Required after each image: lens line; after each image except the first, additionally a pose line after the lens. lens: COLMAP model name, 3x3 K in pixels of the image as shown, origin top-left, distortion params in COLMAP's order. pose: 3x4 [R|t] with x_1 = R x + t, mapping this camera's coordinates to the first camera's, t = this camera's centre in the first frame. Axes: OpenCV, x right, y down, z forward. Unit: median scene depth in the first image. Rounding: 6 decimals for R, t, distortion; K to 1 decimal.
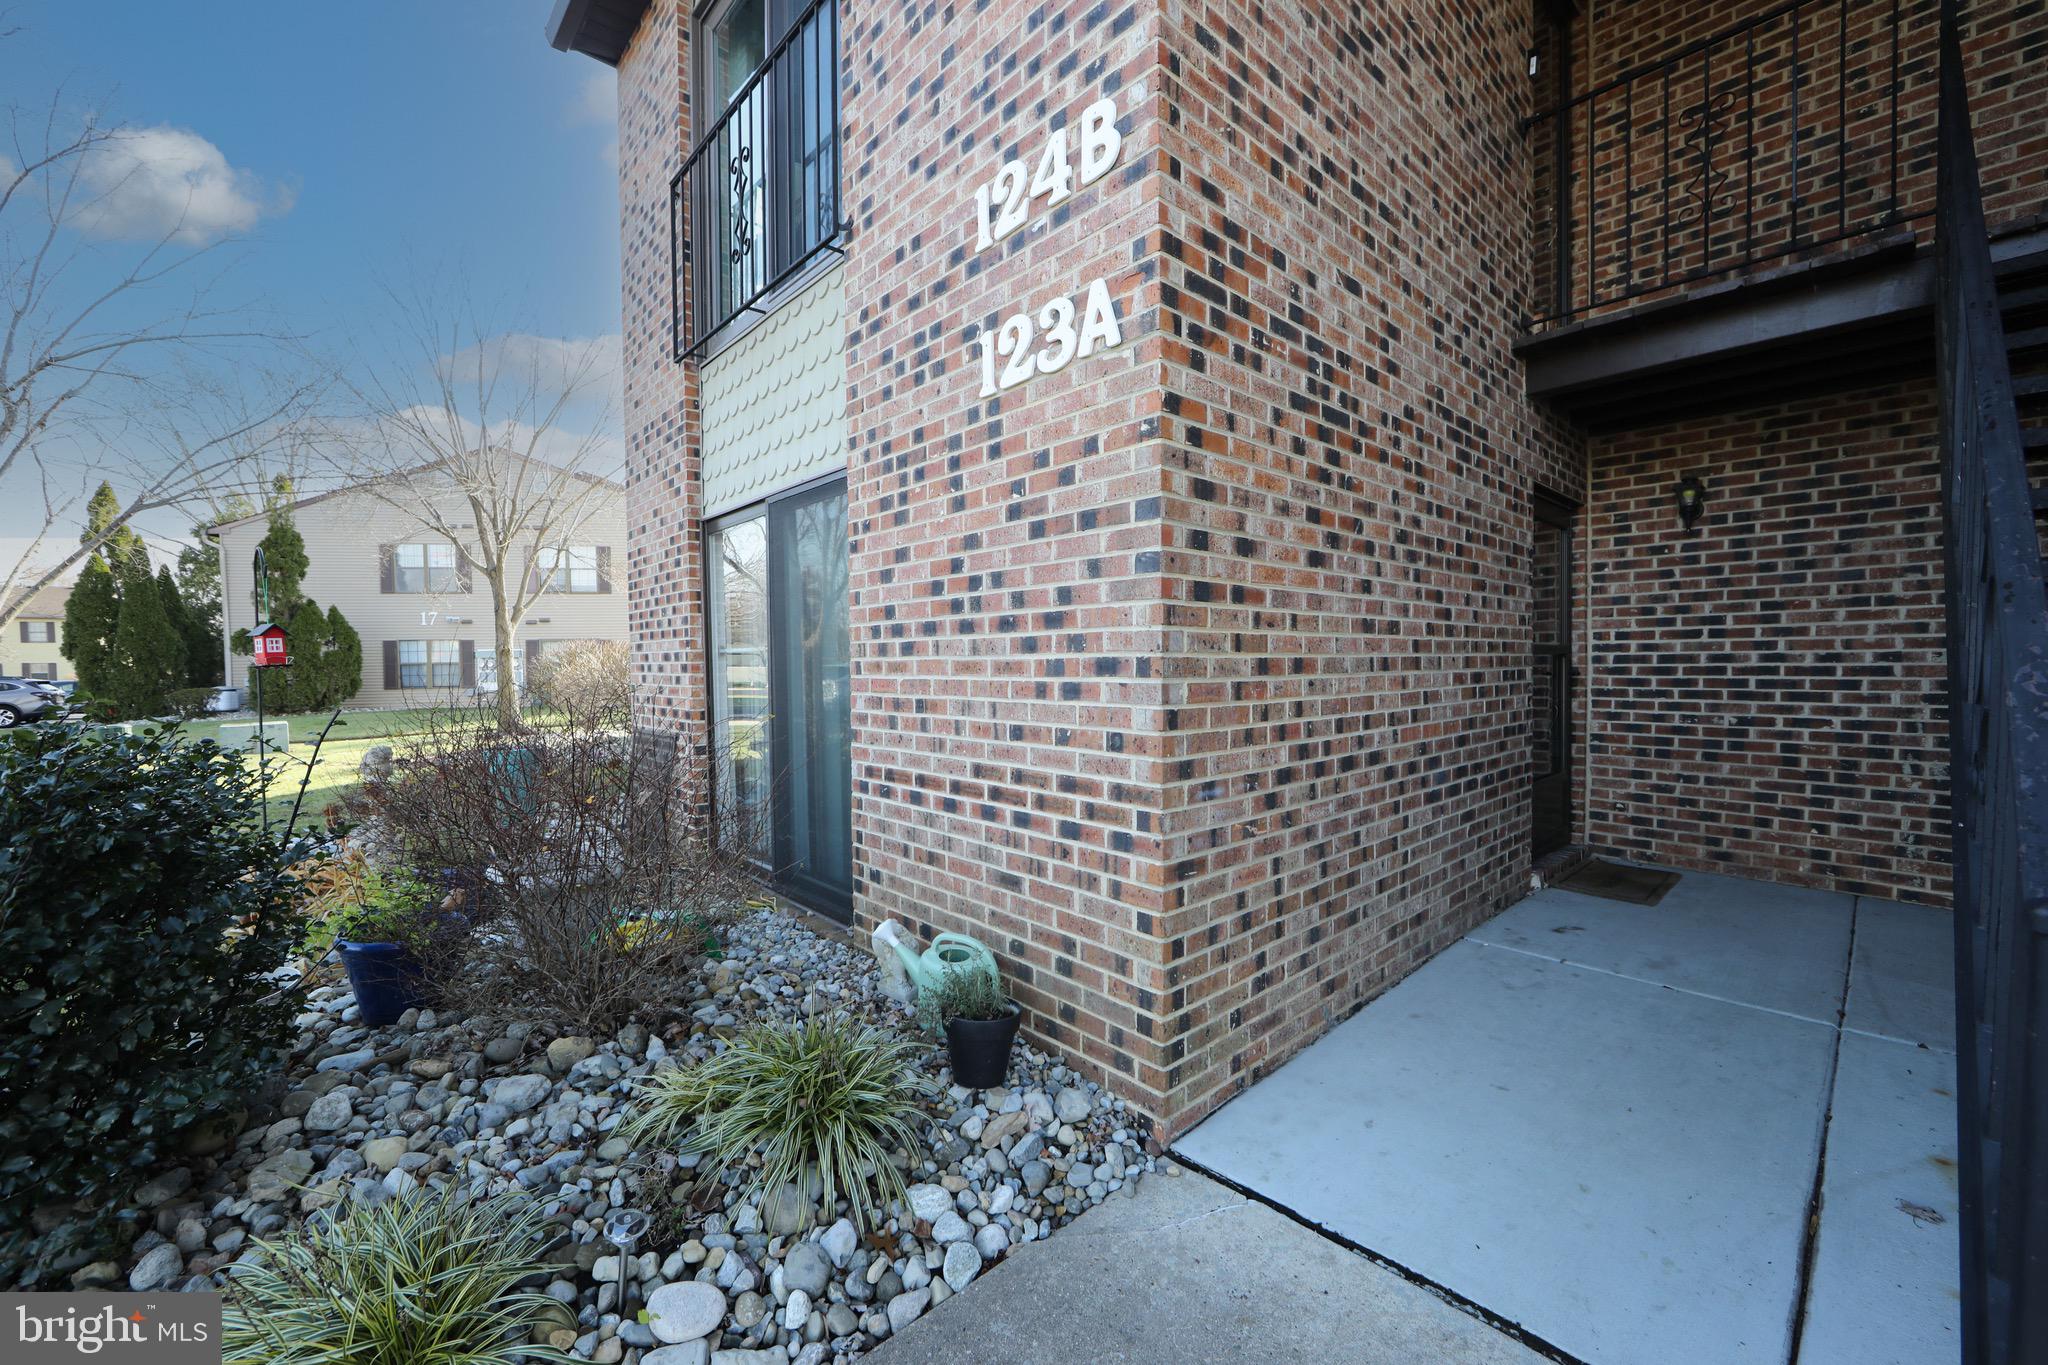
lens RADIAL K [[814.9, 0, 1020.9], [0, 814.9, 683.1], [0, 0, 1]] dist [-0.011645, 0.000406]
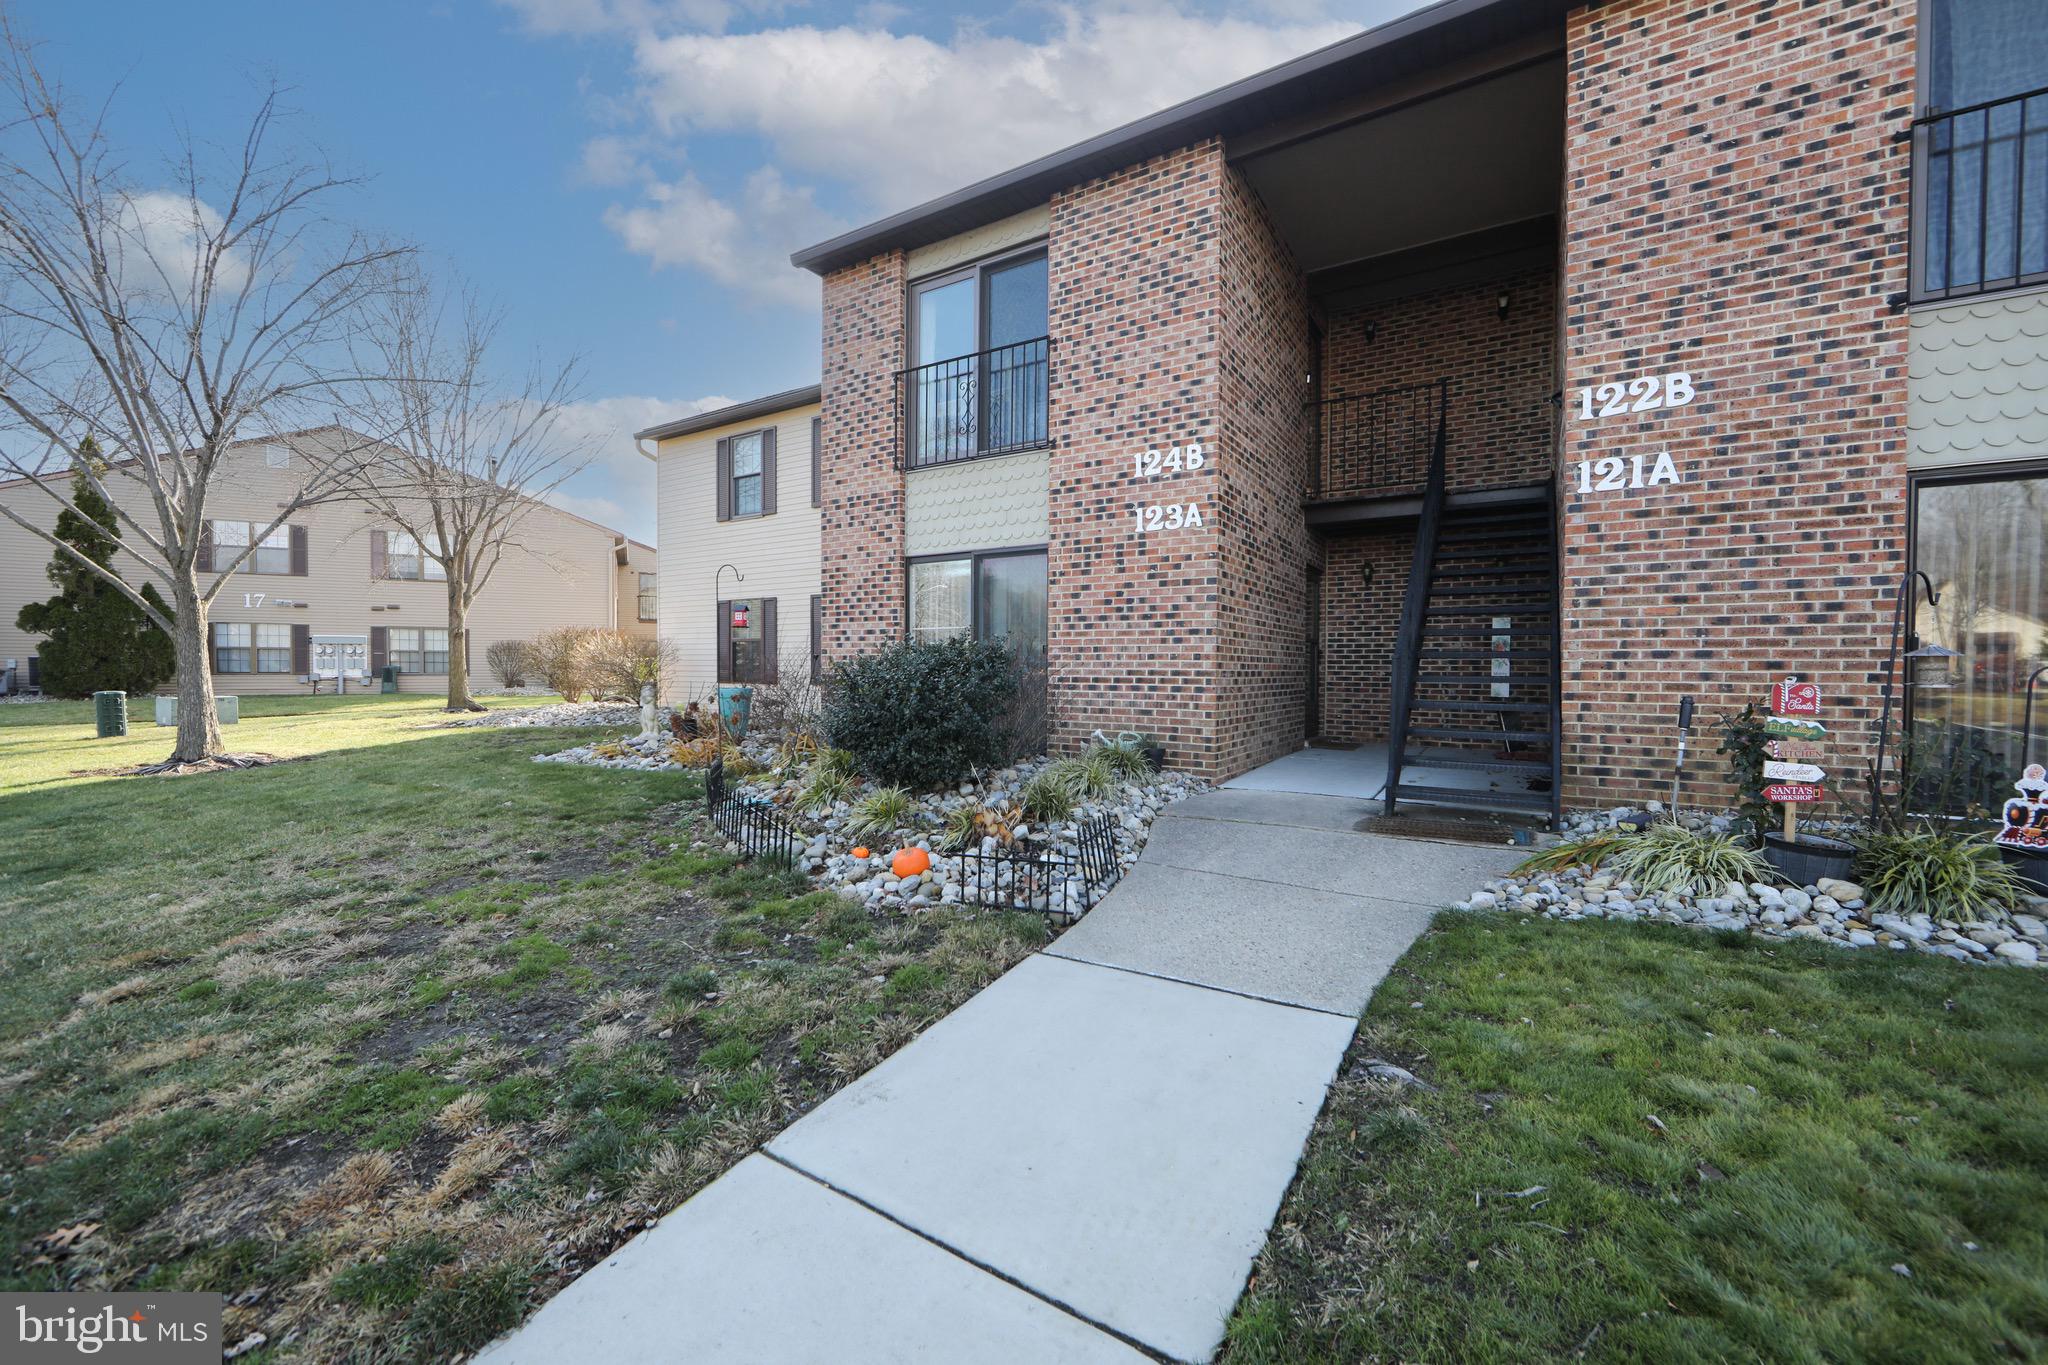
lens RADIAL K [[814.9, 0, 1025.1], [0, 814.9, 681.0], [0, 0, 1]] dist [-0.011645, 0.000406]
pose [[0.962483, 0.013022, 0.271030, -1.126100], [-0.009709, 0.999861, -0.013561, 0.179416], [-0.271169, 0.010421, 0.962475, -1.480093]]
